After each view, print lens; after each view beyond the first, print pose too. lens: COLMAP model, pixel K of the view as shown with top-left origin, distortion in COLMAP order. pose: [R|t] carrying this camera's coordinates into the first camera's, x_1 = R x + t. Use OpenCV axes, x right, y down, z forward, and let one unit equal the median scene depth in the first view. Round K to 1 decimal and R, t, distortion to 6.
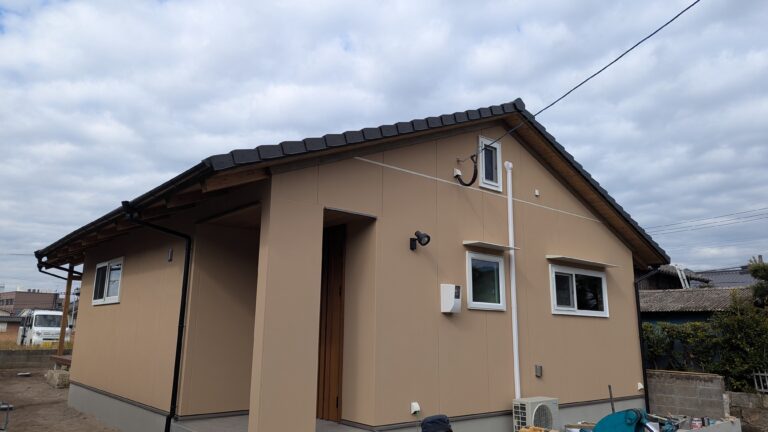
lens RADIAL K [[537.9, 0, 384.0], [0, 537.9, 216.0], [0, 0, 1]] dist [0.047147, 0.000133]
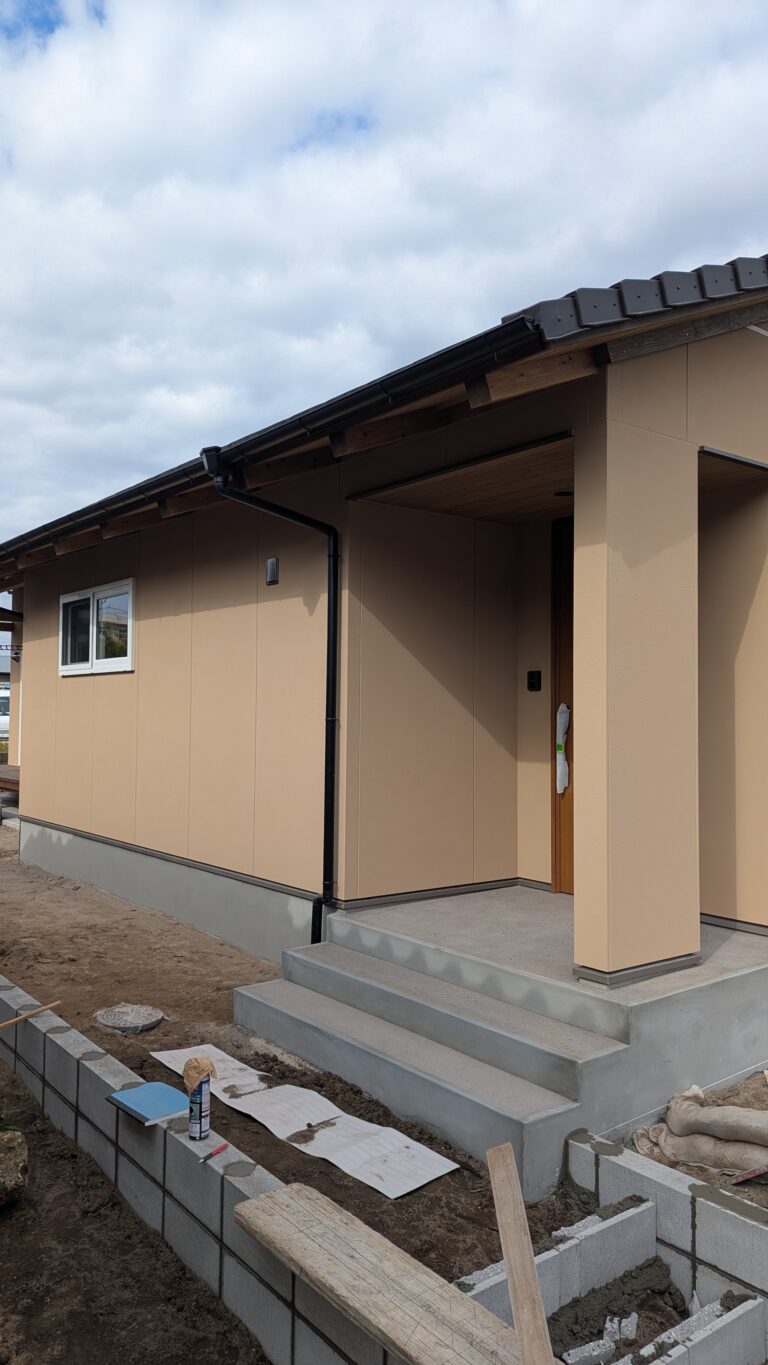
lens RADIAL K [[956.0, 0, 384.0], [0, 956.0, 682.5], [0, 0, 1]] dist [0.047147, 0.000133]
pose [[0.999290, -0.007906, -0.036845, -0.304099], [0.014189, 0.984727, 0.173526, 0.027788], [0.034910, -0.173926, 0.984140, 0.194822]]
